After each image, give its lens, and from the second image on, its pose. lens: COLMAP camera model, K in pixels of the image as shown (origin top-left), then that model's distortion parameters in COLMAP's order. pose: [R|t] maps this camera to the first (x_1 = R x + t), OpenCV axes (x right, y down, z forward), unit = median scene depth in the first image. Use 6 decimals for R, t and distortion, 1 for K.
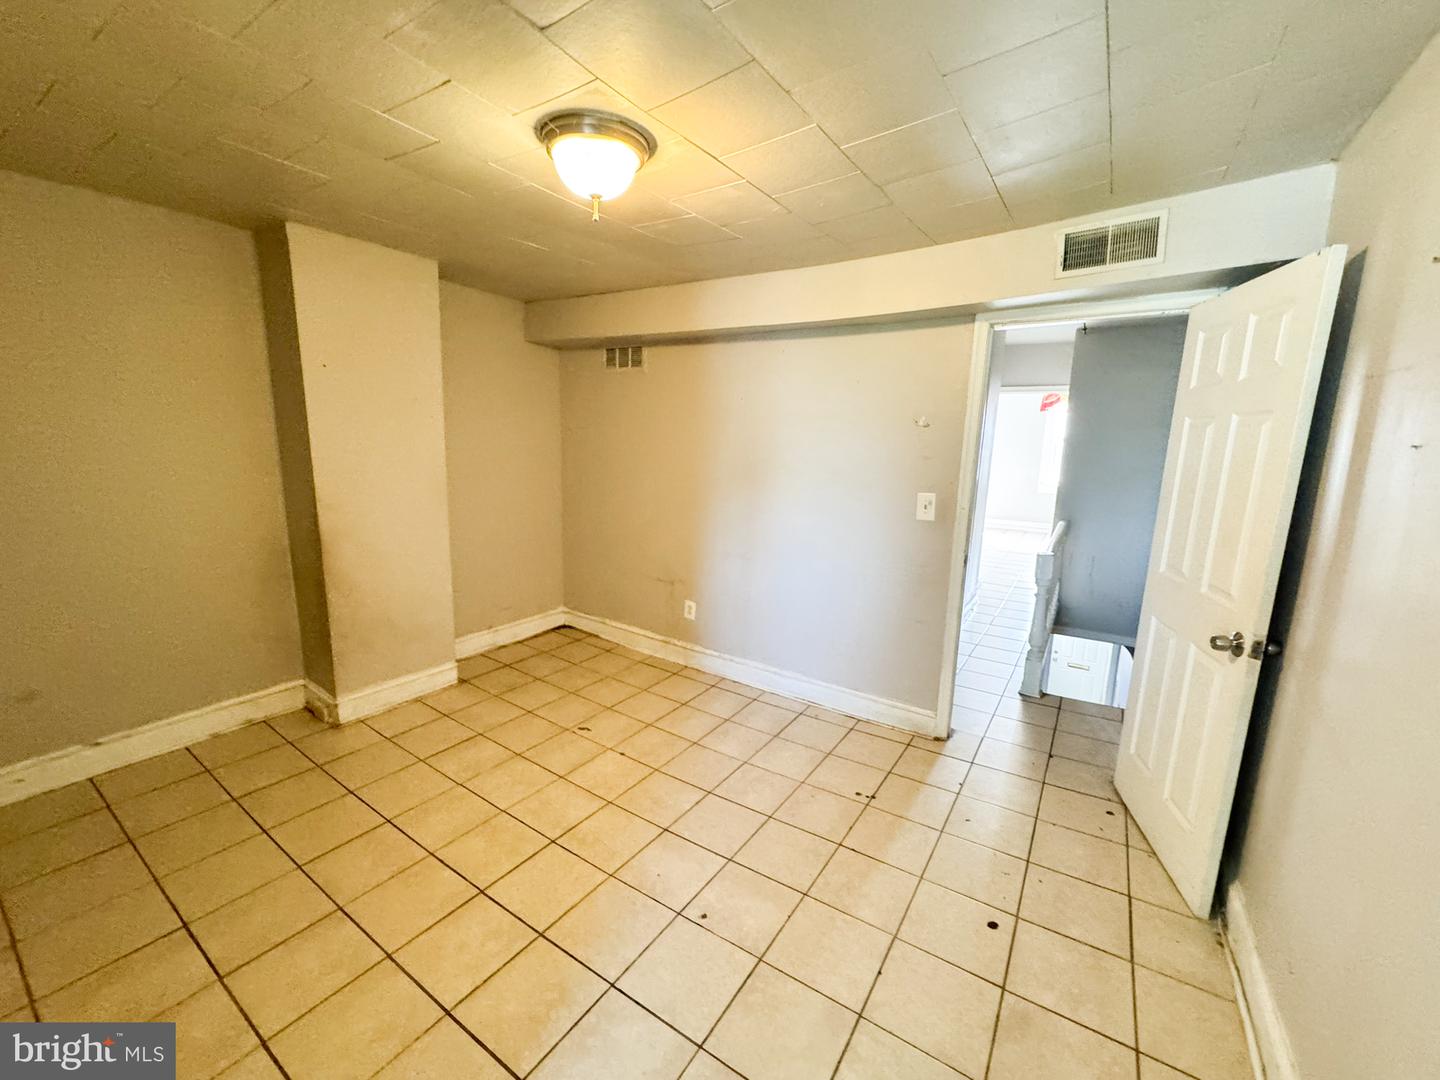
lens RADIAL K [[583.6, 0, 713.7], [0, 583.6, 539.4], [0, 0, 1]] dist [0.000108, 0.000300]
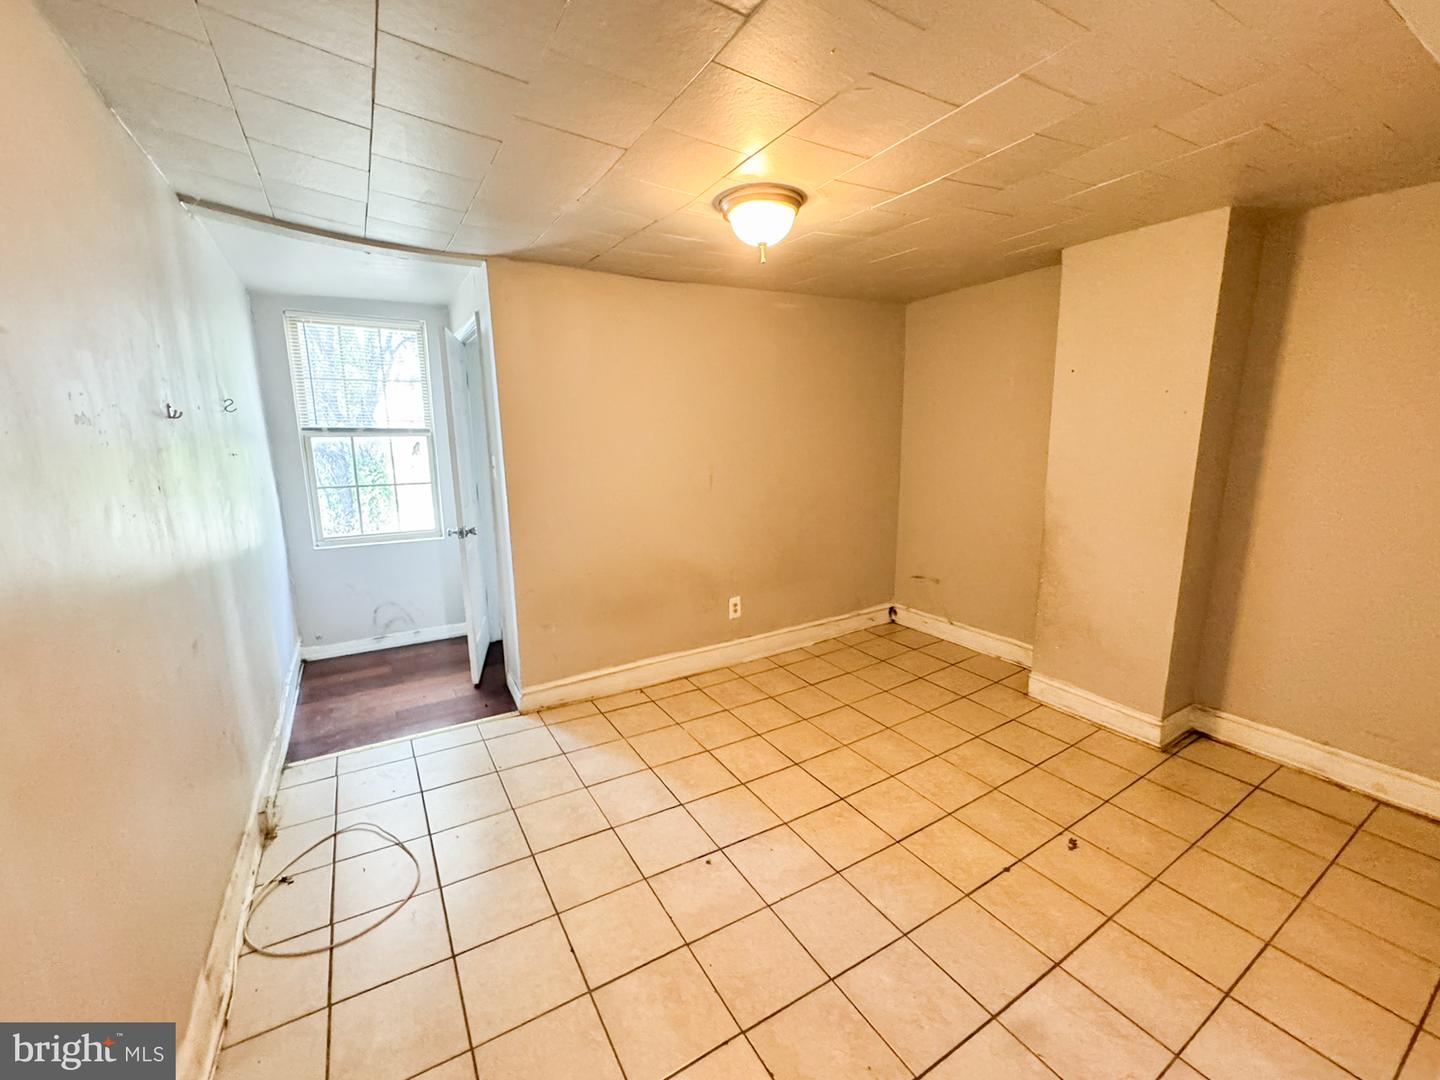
lens RADIAL K [[583.6, 0, 720.9], [0, 583.6, 541.1], [0, 0, 1]] dist [0.000108, 0.000300]
pose [[-0.412787, 0.154462, -0.897635, 0.597504], [-0.161701, 0.957433, 0.239112, -0.146326], [0.896359, 0.243851, -0.370239, 0.867732]]
